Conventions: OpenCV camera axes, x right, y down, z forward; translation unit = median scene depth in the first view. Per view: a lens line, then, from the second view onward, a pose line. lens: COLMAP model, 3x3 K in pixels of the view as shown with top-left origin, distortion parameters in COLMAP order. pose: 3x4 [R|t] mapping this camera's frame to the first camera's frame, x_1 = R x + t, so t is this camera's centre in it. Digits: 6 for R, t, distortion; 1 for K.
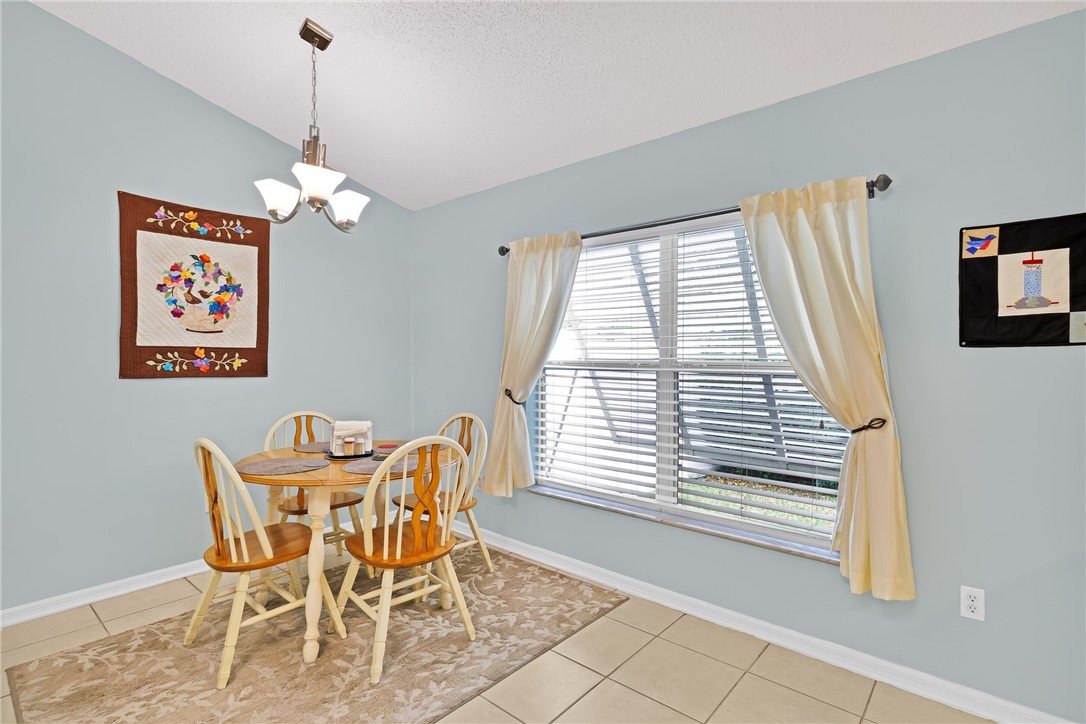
lens RADIAL K [[520.8, 0, 547.7], [0, 520.8, 363.5], [0, 0, 1]] dist [-0.002830, 0.002479]
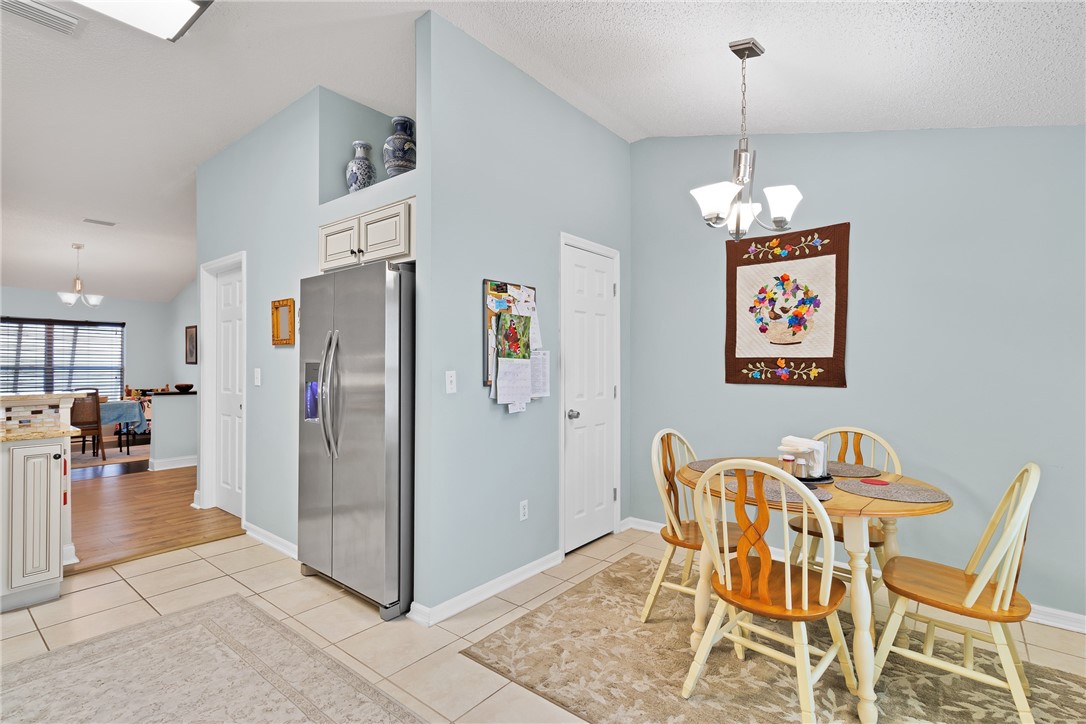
lens RADIAL K [[520.8, 0, 547.8], [0, 520.8, 361.5], [0, 0, 1]] dist [-0.002830, 0.002479]
pose [[0.017279, -0.011238, -0.999788, 0.440820], [-0.017831, 0.999774, -0.011546, -0.001578], [0.999692, 0.018027, 0.017075, 0.482013]]
